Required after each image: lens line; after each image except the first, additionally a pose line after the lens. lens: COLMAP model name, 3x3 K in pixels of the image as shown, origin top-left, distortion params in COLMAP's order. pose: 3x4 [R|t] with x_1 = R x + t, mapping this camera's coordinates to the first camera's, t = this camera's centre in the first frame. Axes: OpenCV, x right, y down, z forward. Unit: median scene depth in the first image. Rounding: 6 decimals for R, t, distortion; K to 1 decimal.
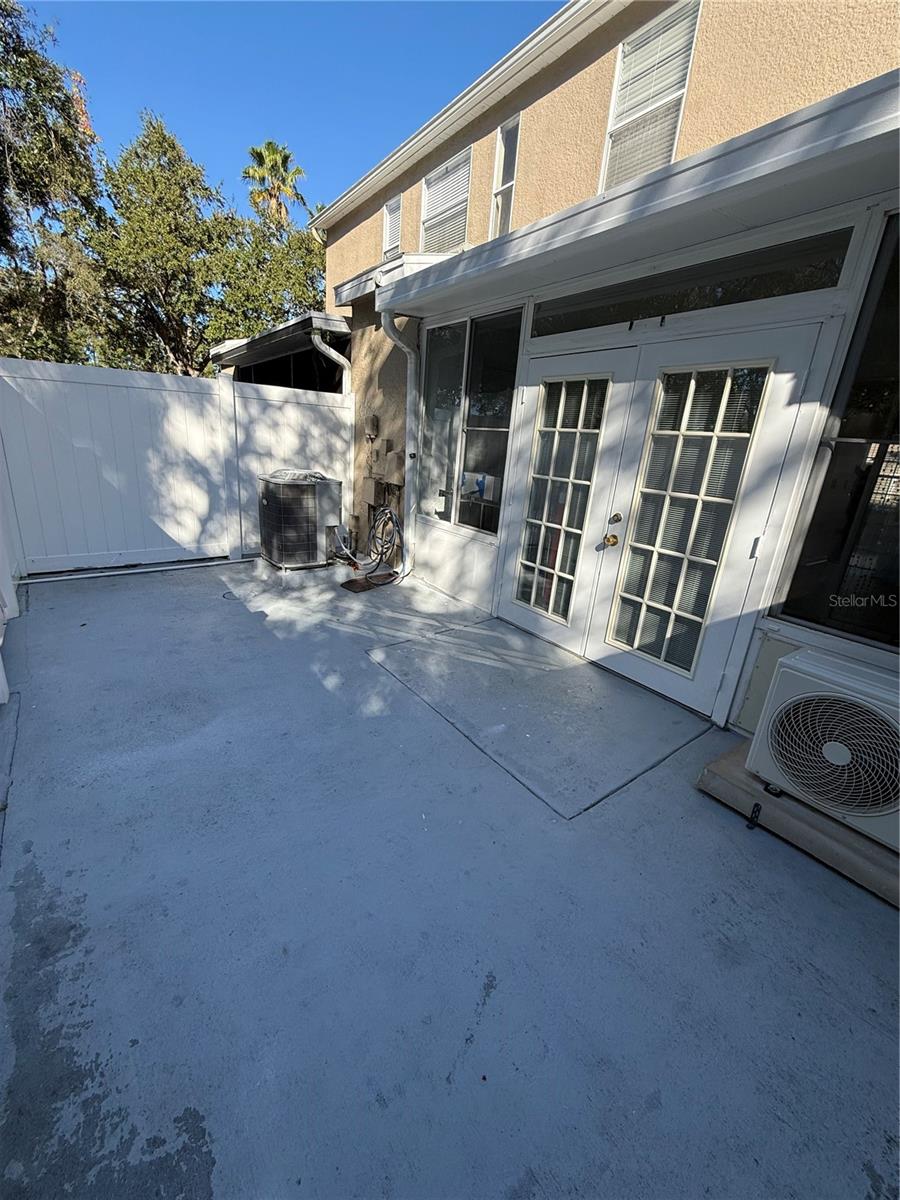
lens RADIAL K [[477.9, 0, 448.7], [0, 477.9, 597.3], [0, 0, 1]] dist [0.000038, 0.000205]
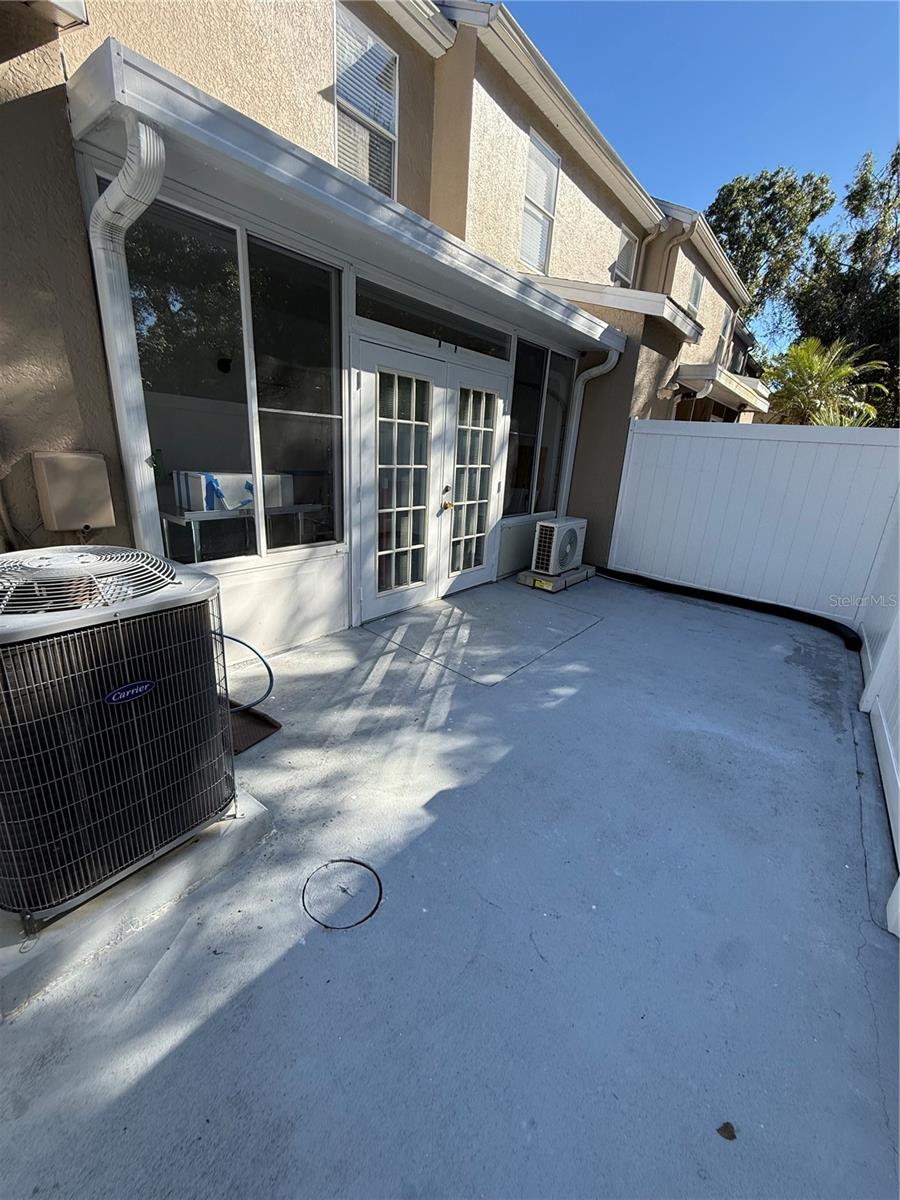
lens RADIAL K [[477.9, 0, 450.7], [0, 477.9, 597.1], [0, 0, 1]] dist [0.000038, 0.000205]
pose [[-0.252376, -0.380750, 0.889570, -0.781512], [0.223684, 0.871472, 0.436465, -0.386643], [-0.941420, 0.309136, -0.134771, 0.998914]]
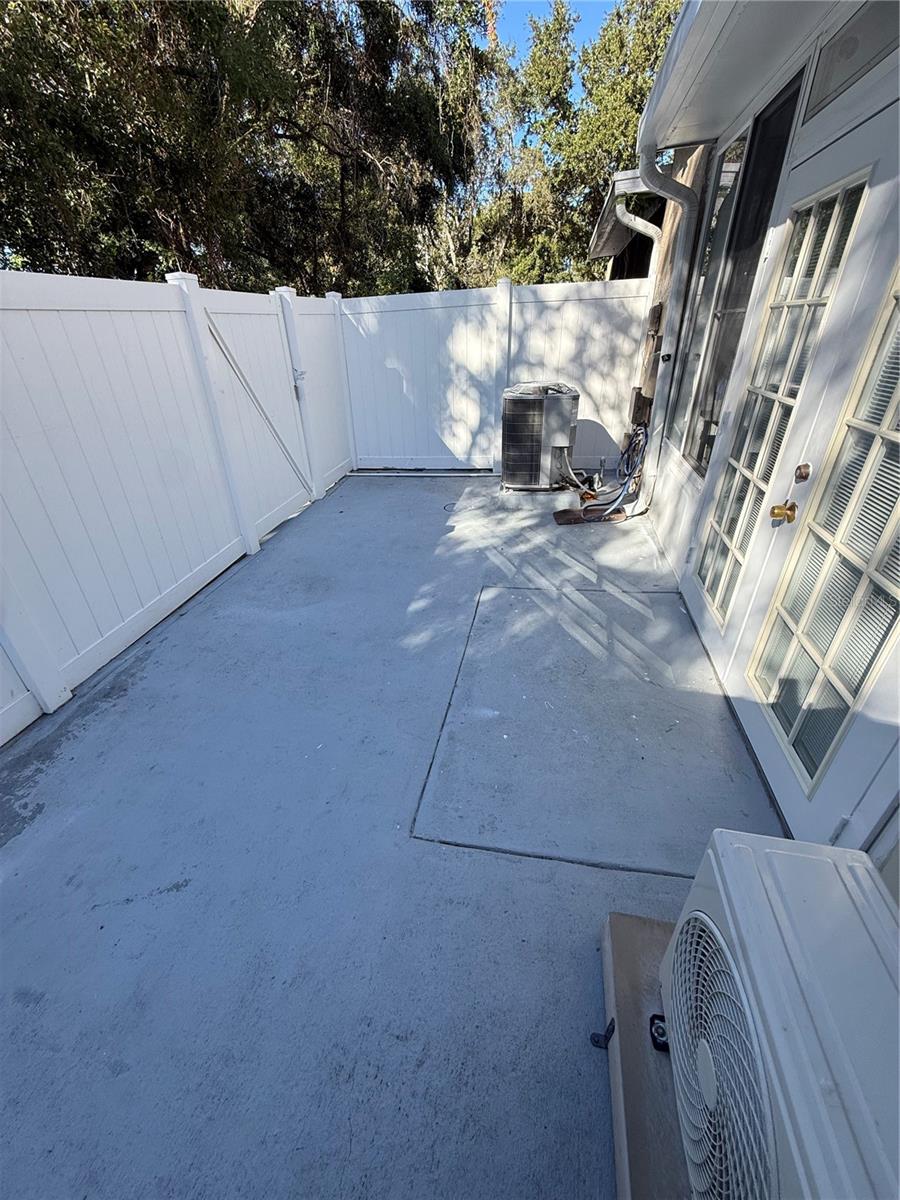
lens RADIAL K [[477.9, 0, 447.5], [0, 477.9, 596.4], [0, 0, 1]] dist [0.000038, 0.000205]
pose [[0.670096, 0.281066, -0.687003, 0.387486], [-0.153275, 0.957986, 0.242426, -0.078646], [0.726277, -0.057148, 0.685023, 0.254707]]
